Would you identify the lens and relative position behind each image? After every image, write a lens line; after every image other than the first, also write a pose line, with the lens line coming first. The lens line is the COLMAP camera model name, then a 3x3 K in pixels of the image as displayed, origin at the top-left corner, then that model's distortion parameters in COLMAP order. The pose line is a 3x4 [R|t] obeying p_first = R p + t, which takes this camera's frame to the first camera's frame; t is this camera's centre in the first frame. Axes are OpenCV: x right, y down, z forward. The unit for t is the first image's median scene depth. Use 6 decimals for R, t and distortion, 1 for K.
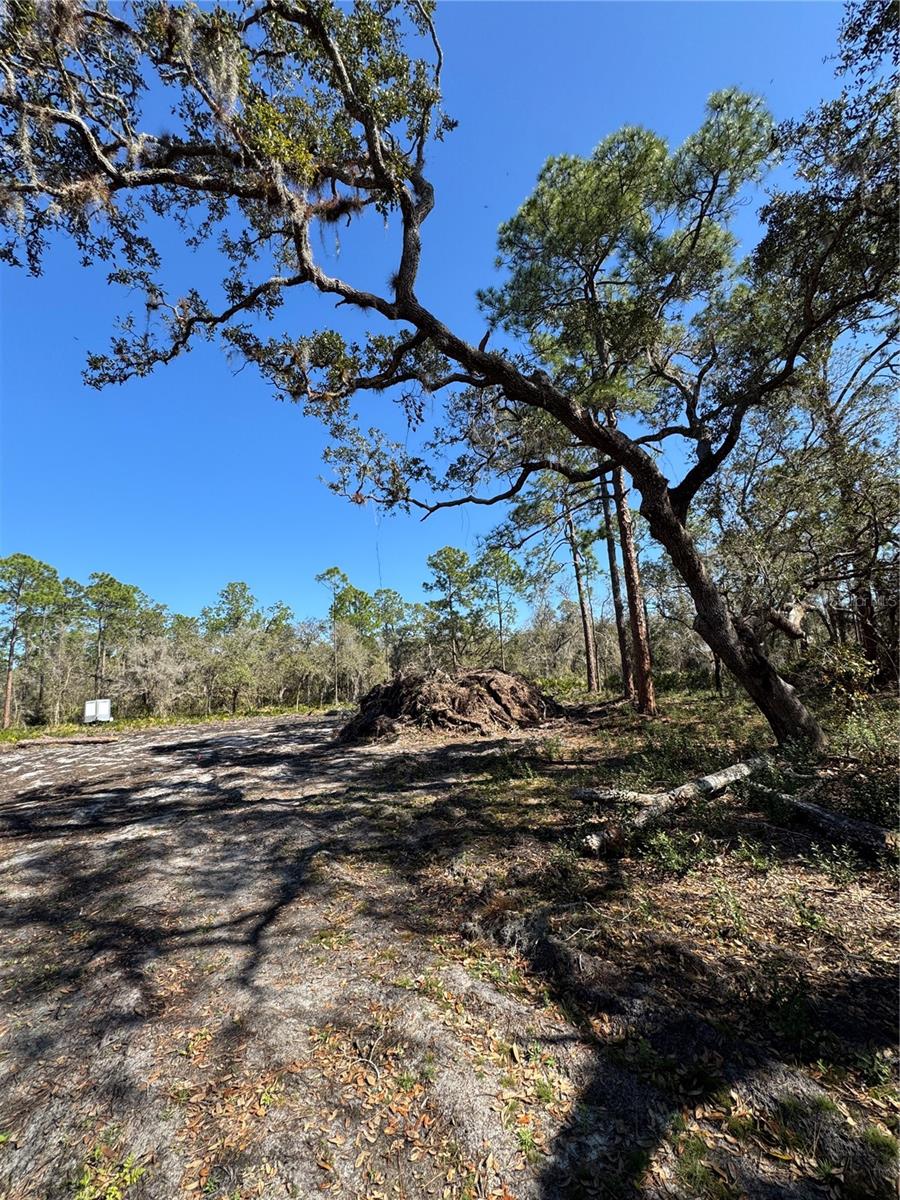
lens RADIAL K [[480.3, 0, 453.4], [0, 480.3, 601.4], [0, 0, 1]] dist [-0.001807, 0.000370]
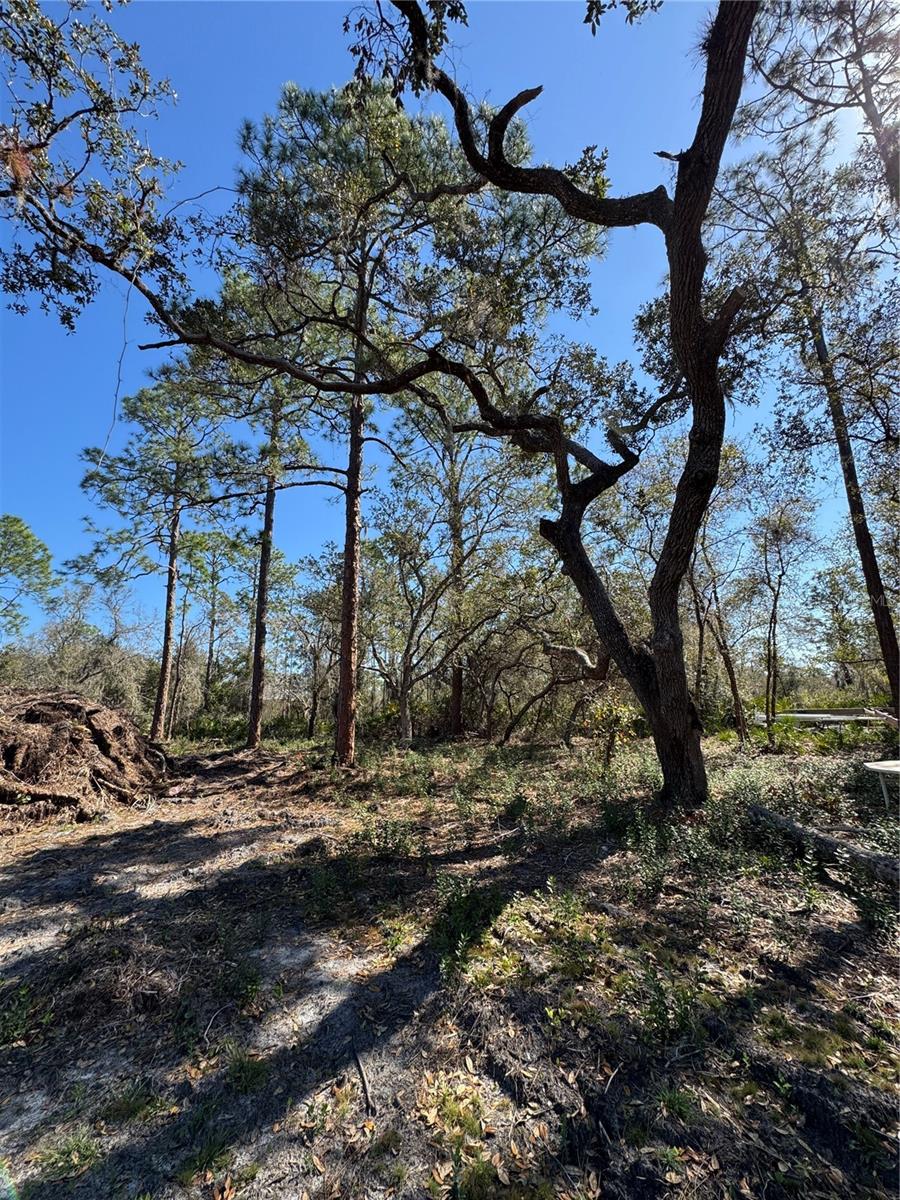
lens RADIAL K [[480.3, 0, 453.4], [0, 480.3, 601.4], [0, 0, 1]] dist [-0.001807, 0.000370]
pose [[0.578075, 0.234358, 0.781605, -0.227086], [-0.151162, 0.972045, -0.179660, 0.122127], [-0.801860, -0.014292, 0.597341, 0.550151]]
